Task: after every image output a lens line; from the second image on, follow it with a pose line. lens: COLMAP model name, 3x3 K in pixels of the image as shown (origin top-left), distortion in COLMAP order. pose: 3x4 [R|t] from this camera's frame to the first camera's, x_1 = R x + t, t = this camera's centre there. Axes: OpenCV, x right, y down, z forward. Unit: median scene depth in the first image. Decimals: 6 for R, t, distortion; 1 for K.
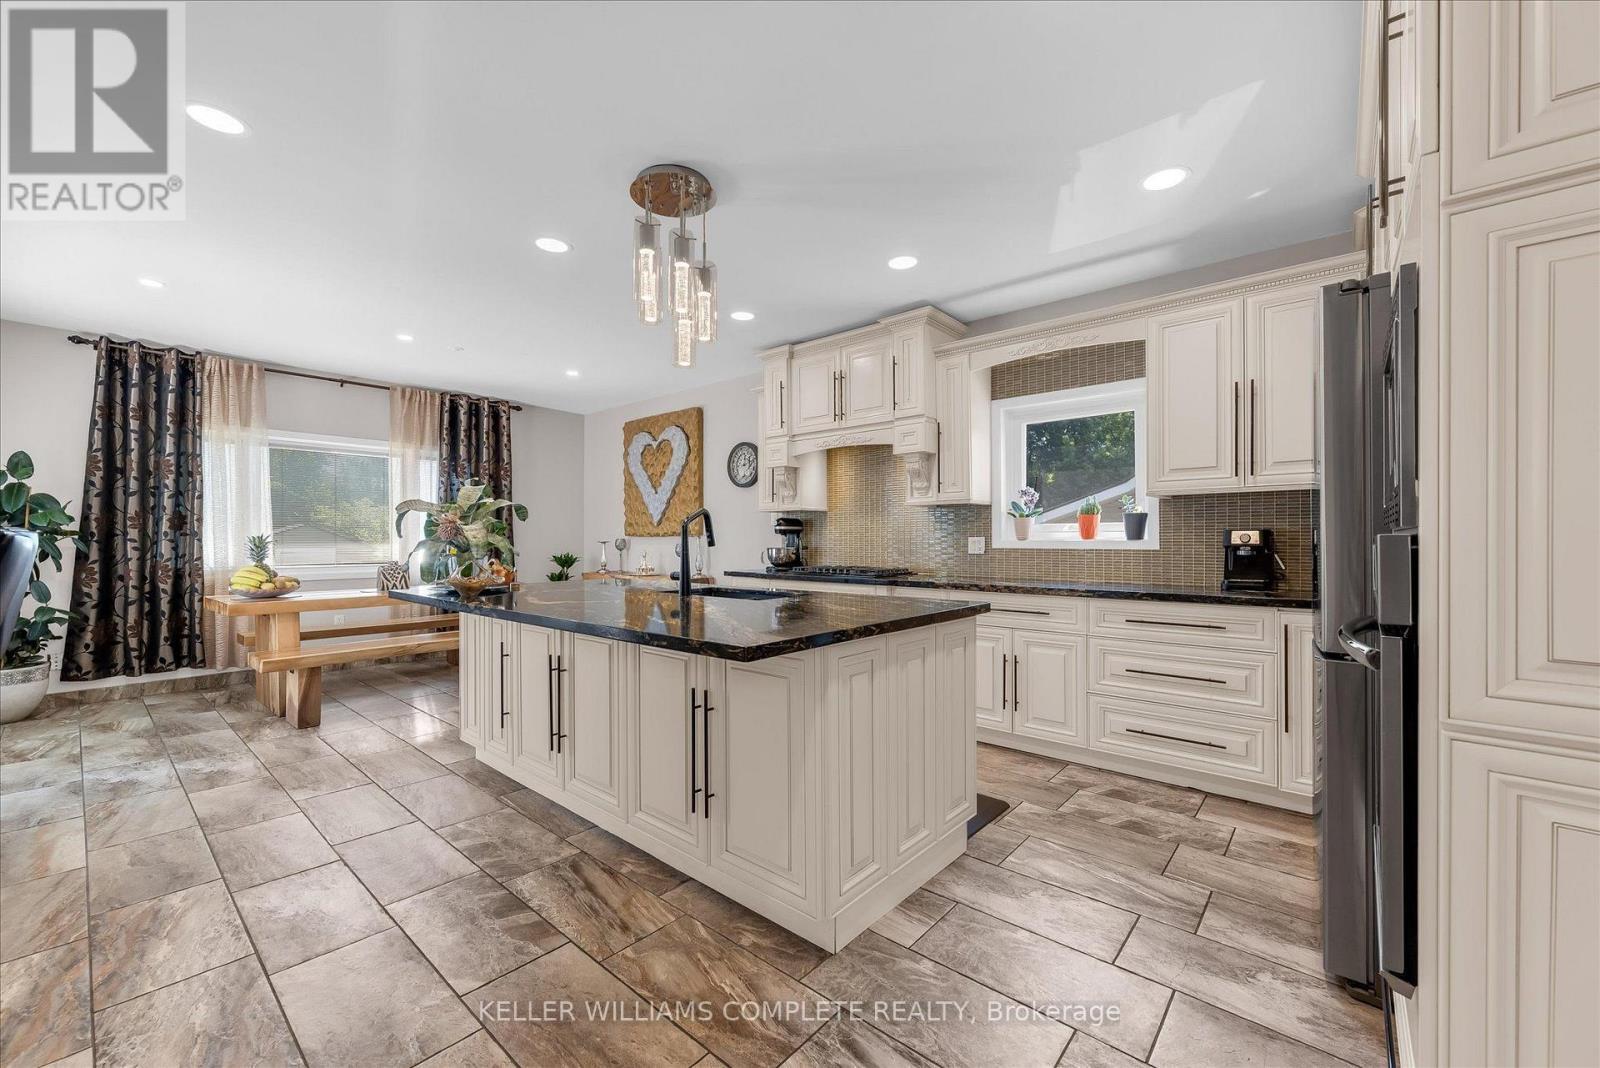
lens RADIAL K [[633.1, 0, 800.1], [0, 633.1, 537.5], [0, 0, 1]] dist [-0.002008, -0.000082]
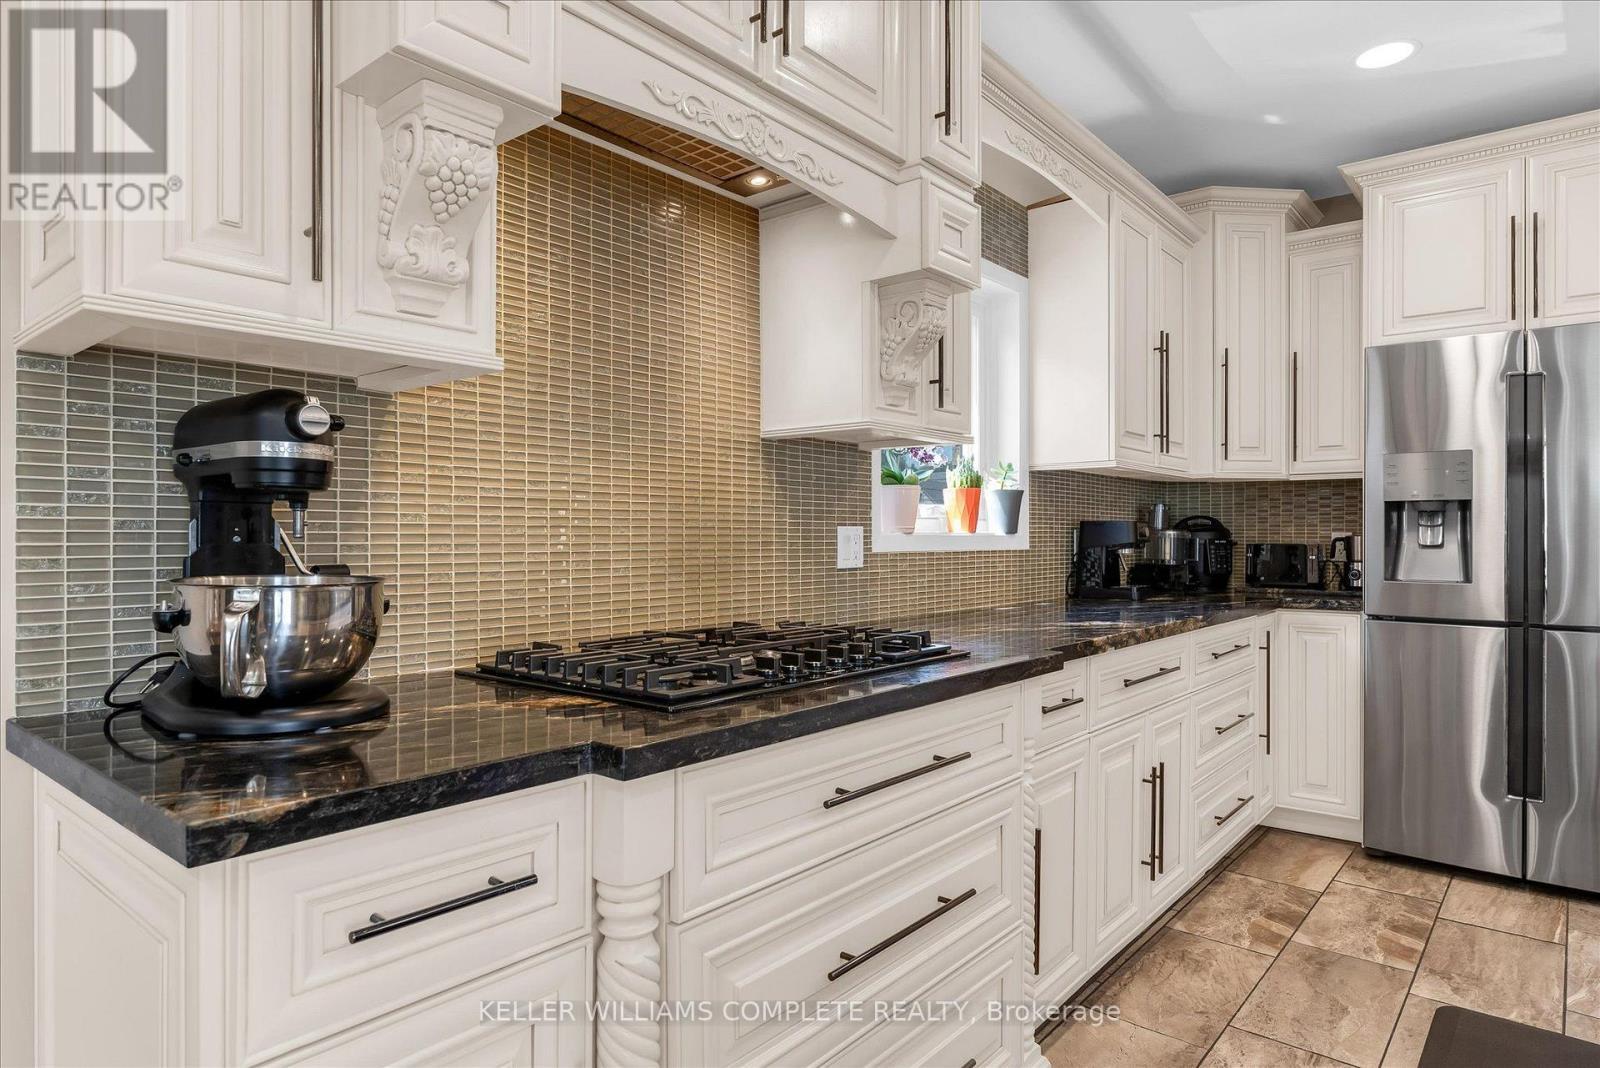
lens RADIAL K [[935.6, 0, 799.5], [0, 935.6, 538.2], [0, 0, 1]] dist [0.003371, 0.000528]
pose [[-0.020862, 0.000359, 0.999782, -0.471155], [-0.003080, 0.999995, -0.000424, 0.010665], [-0.999778, -0.003088, -0.020861, 1.541252]]
